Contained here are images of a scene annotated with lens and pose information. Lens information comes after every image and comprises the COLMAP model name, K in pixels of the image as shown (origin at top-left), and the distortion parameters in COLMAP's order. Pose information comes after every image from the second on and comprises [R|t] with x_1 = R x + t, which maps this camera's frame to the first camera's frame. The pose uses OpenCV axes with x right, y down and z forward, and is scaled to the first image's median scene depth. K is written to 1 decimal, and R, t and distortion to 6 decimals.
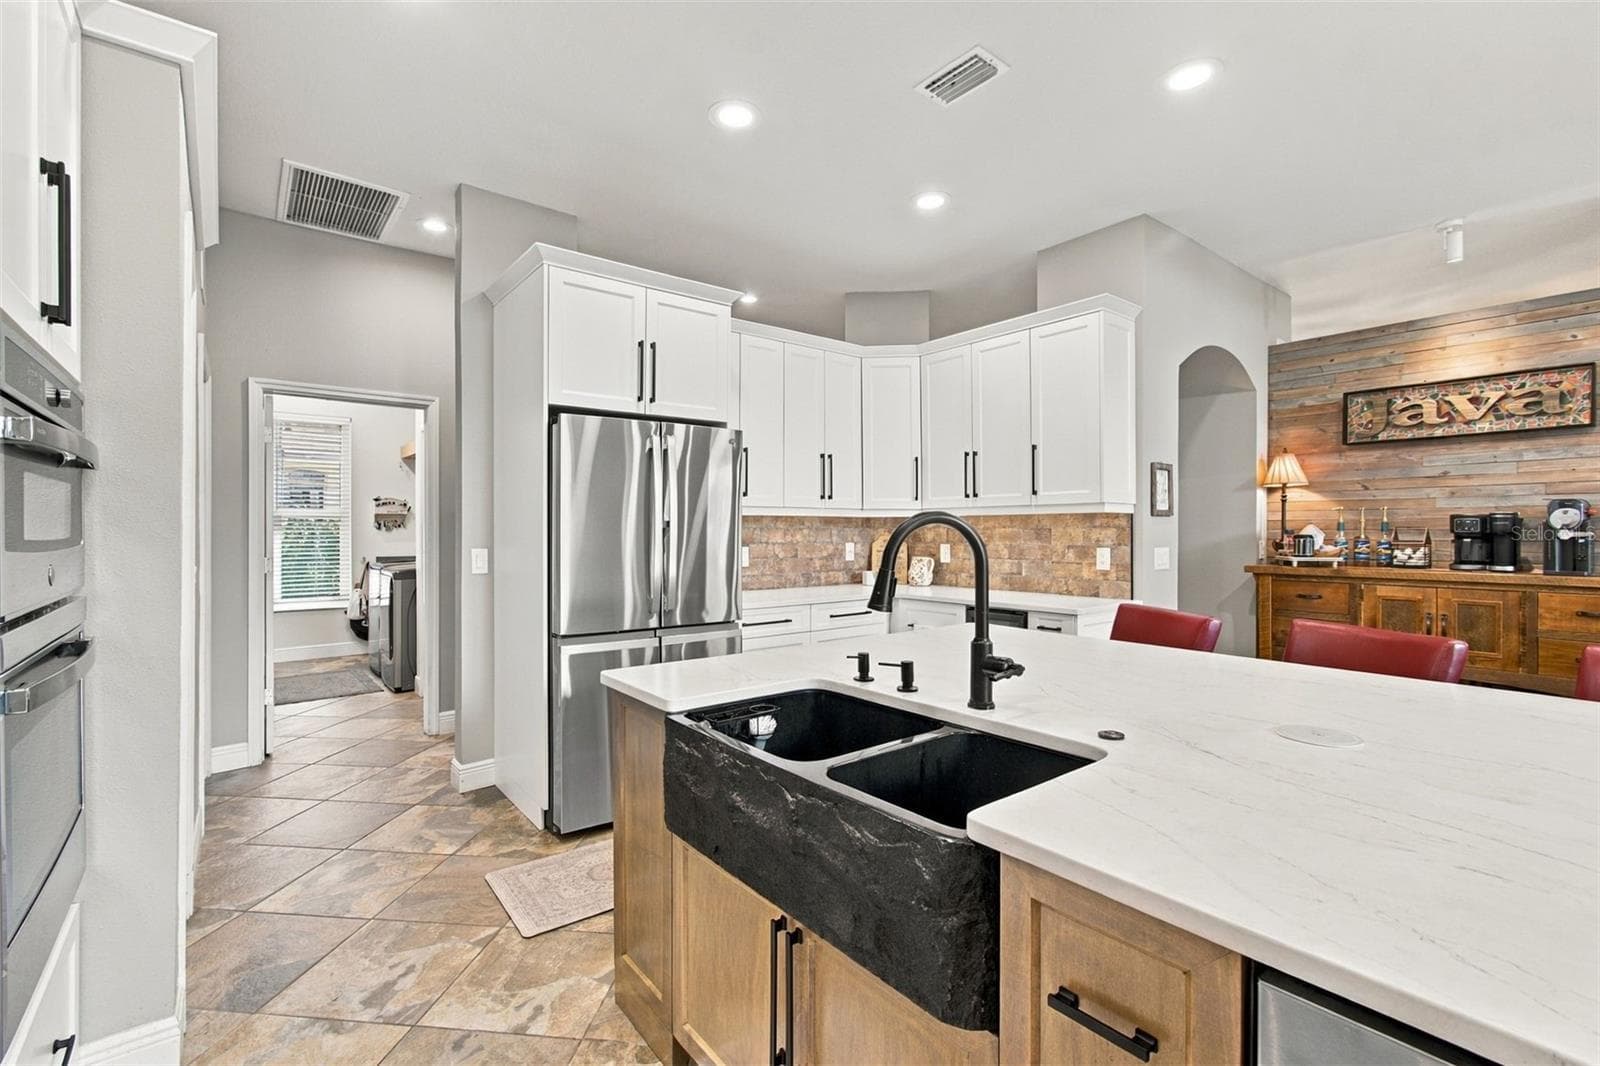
lens RADIAL K [[712.0, 0, 791.5], [0, 712.0, 534.1], [0, 0, 1]] dist [0.001133, 0.004914]
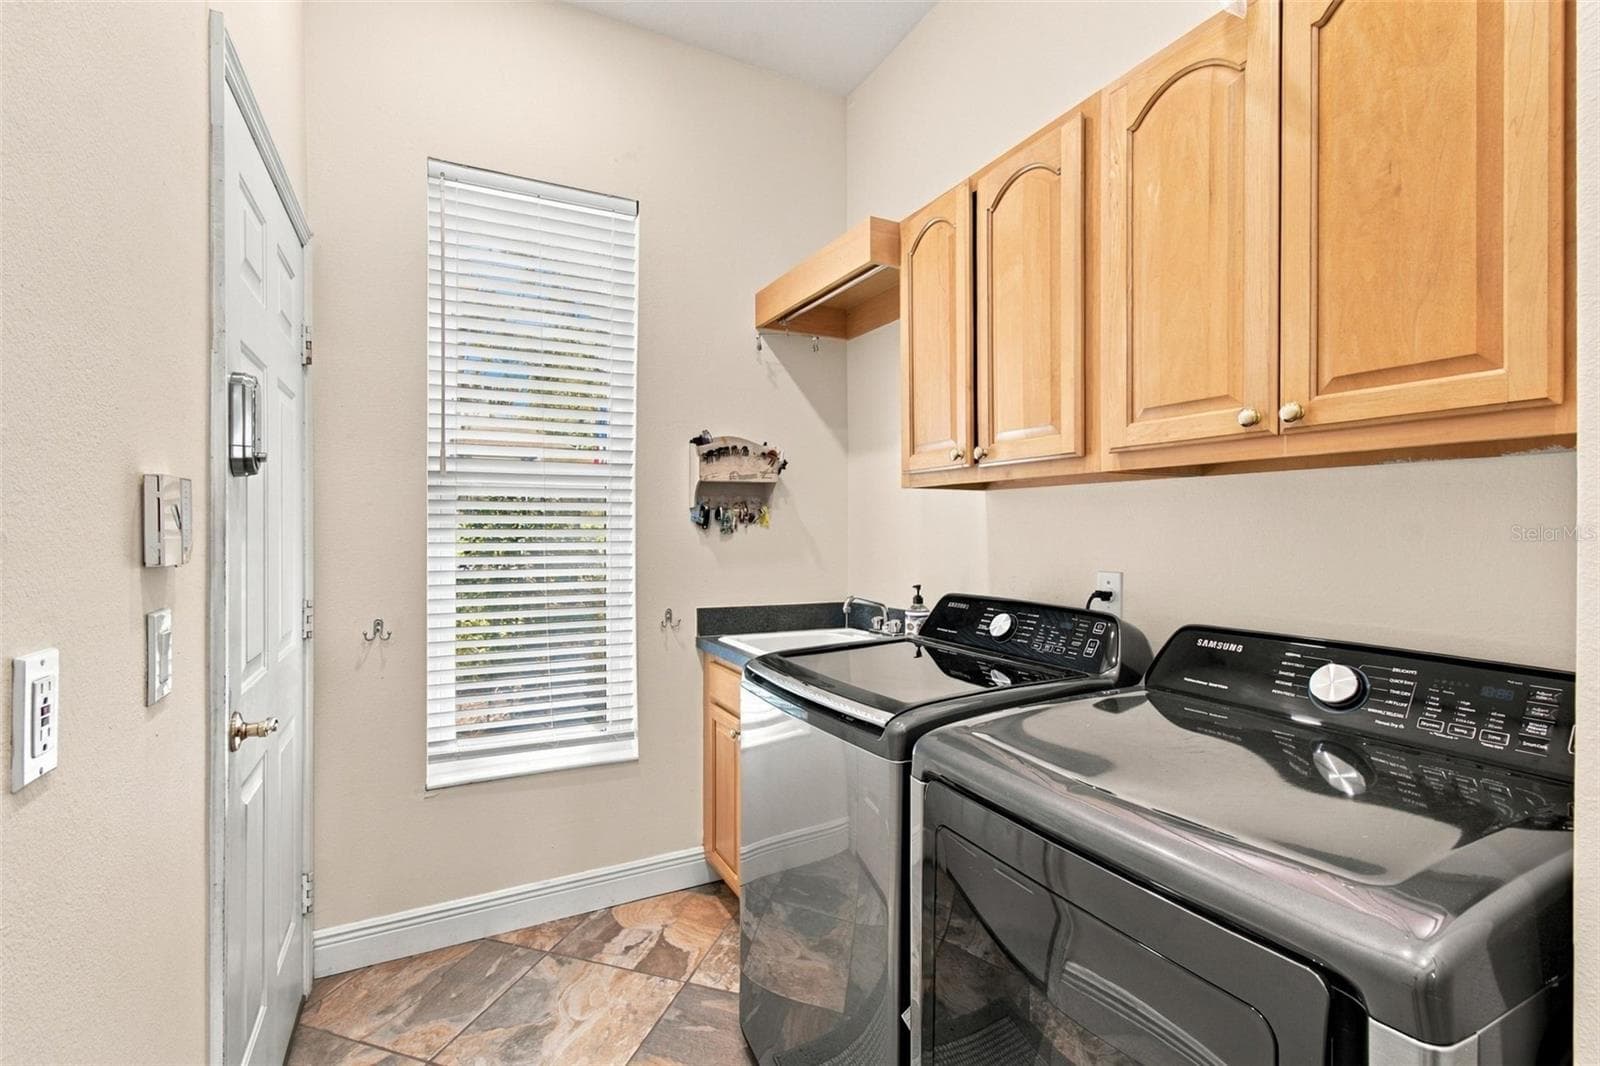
lens RADIAL K [[706.0, 0, 793.4], [0, 706.0, 533.7], [0, 0, 1]] dist [-0.018327, 0.004957]
pose [[0.981830, 0.004560, -0.189709, -0.473757], [-0.004190, 0.999988, 0.002352, -0.004643], [0.189717, -0.001514, 0.981838, 0.674697]]
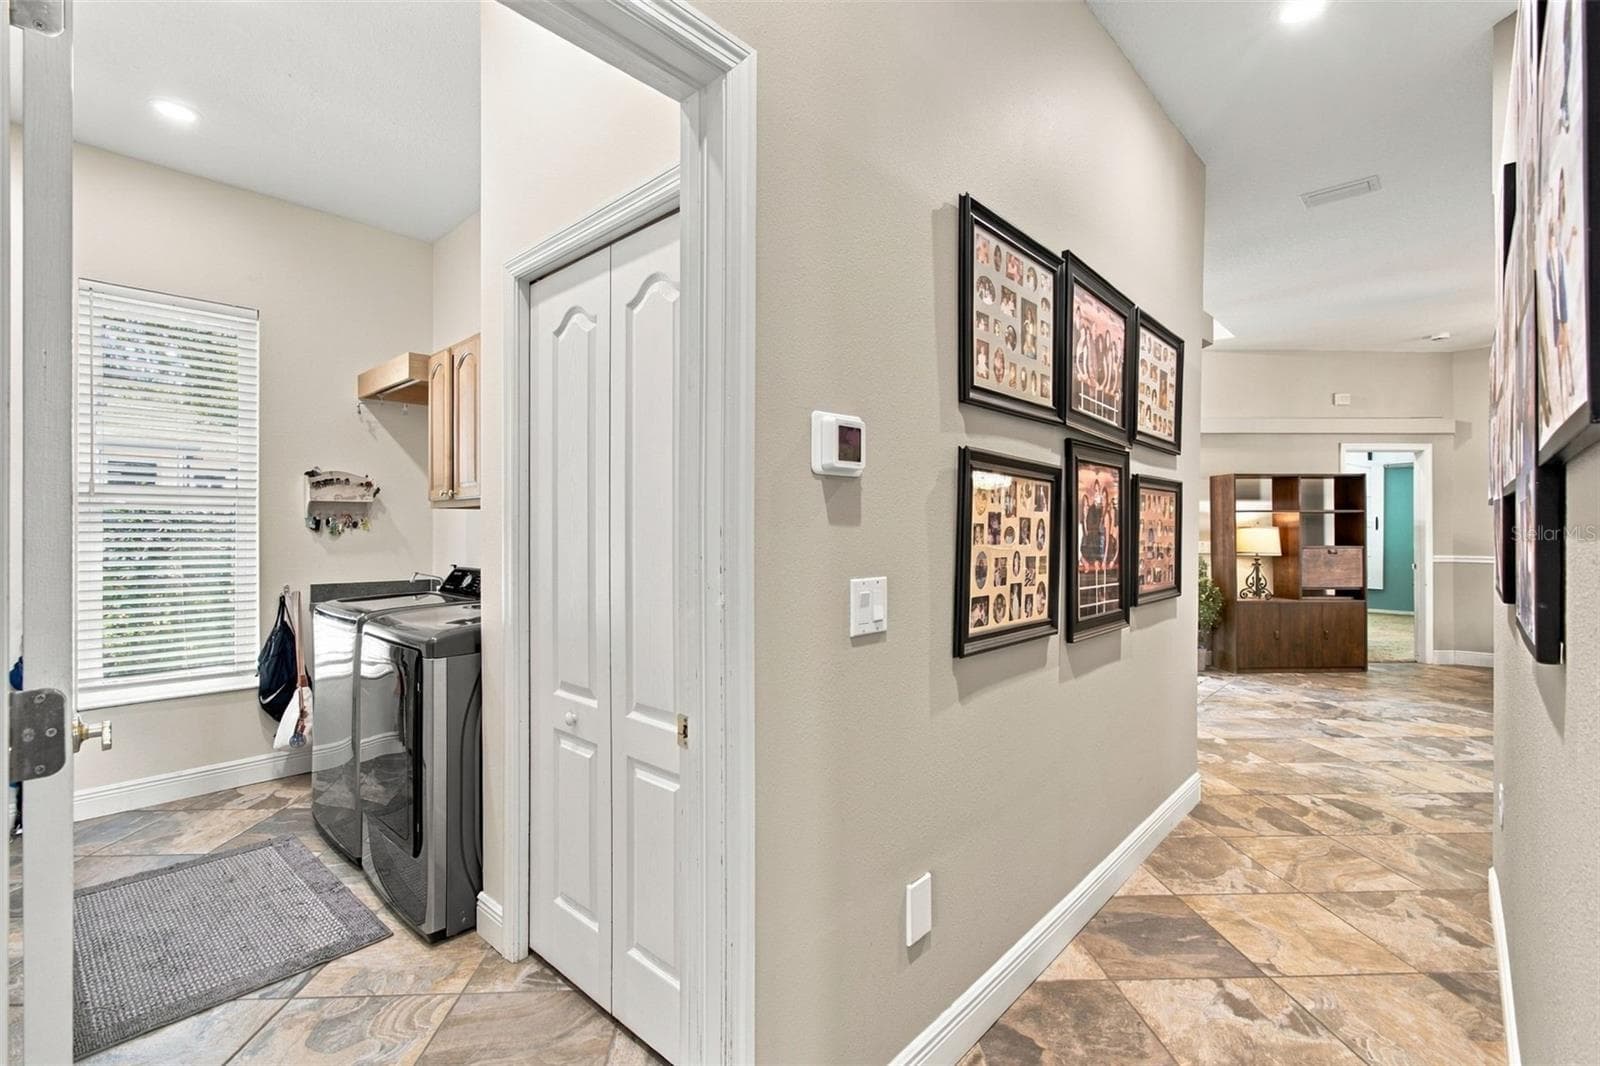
lens RADIAL K [[712.0, 0, 791.5], [0, 712.0, 534.1], [0, 0, 1]] dist [0.001133, 0.004914]
pose [[0.988755, -0.000343, 0.149543, -0.316098], [0.001430, 0.999973, -0.007162, -0.000746], [-0.149536, 0.007295, 0.988729, 0.437775]]
